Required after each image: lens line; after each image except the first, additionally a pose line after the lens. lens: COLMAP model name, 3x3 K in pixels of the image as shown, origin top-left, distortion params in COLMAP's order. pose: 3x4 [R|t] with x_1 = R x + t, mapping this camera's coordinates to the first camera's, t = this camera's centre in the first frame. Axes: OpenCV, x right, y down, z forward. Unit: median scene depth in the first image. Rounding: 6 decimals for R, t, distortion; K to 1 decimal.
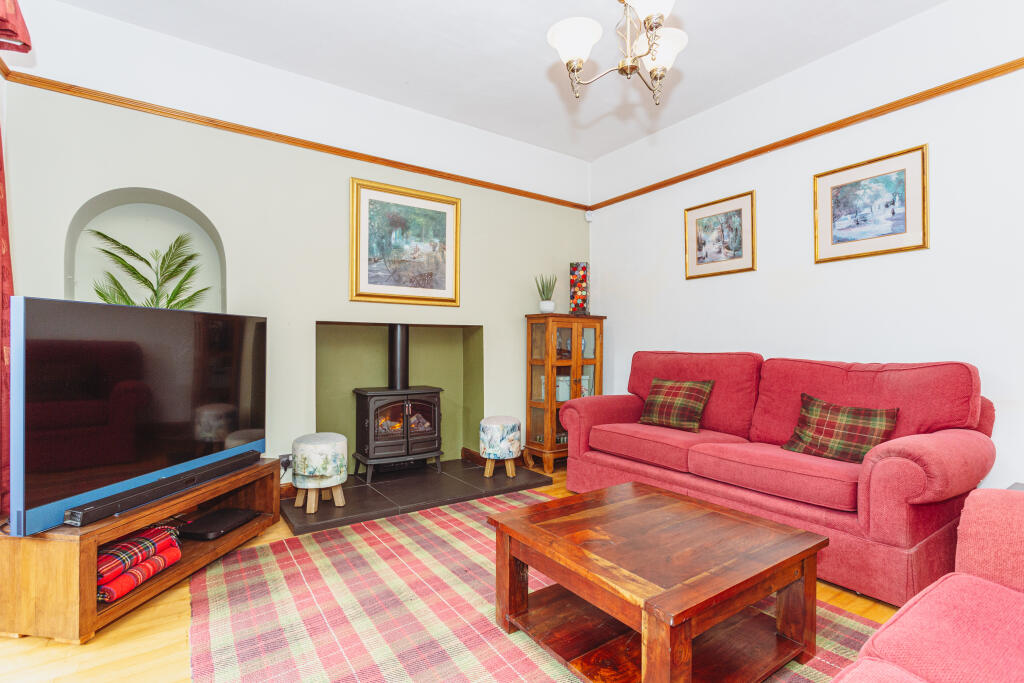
lens RADIAL K [[491.7, 0, 512.0], [0, 491.7, 341.5], [0, 0, 1]] dist [-0.002420, -0.000235]
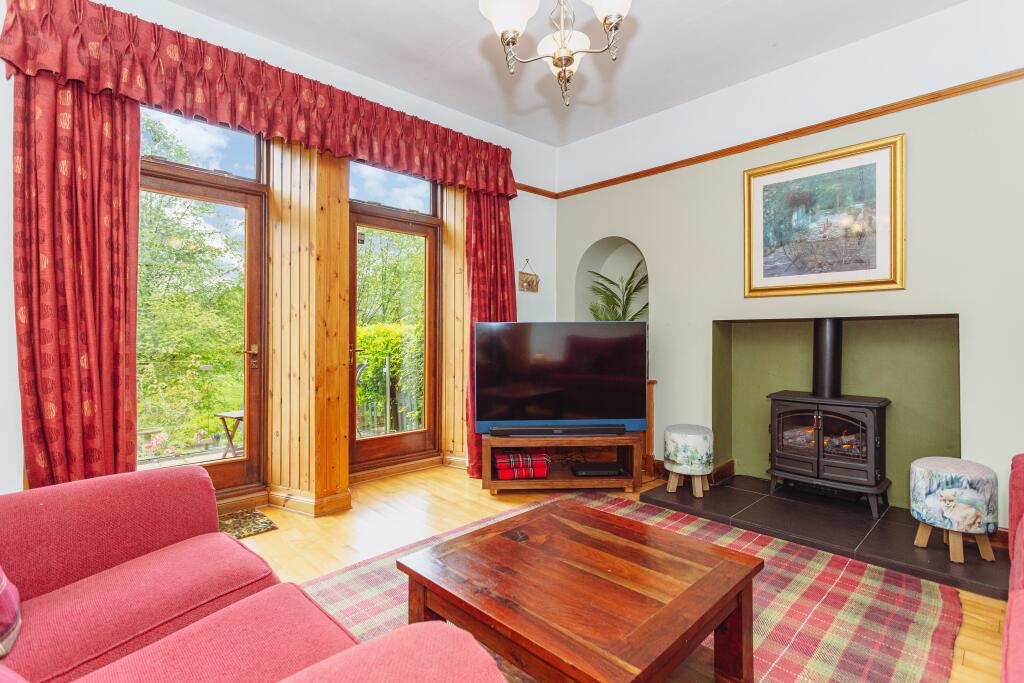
lens RADIAL K [[500.1, 0, 508.6], [0, 500.1, 329.9], [0, 0, 1]] dist [0.001042, 0.000391]
pose [[0.157845, -0.019358, -0.987274, 0.677010], [0.004496, 0.999812, -0.018885, -0.003190], [0.987454, -0.001458, 0.157902, 0.453352]]
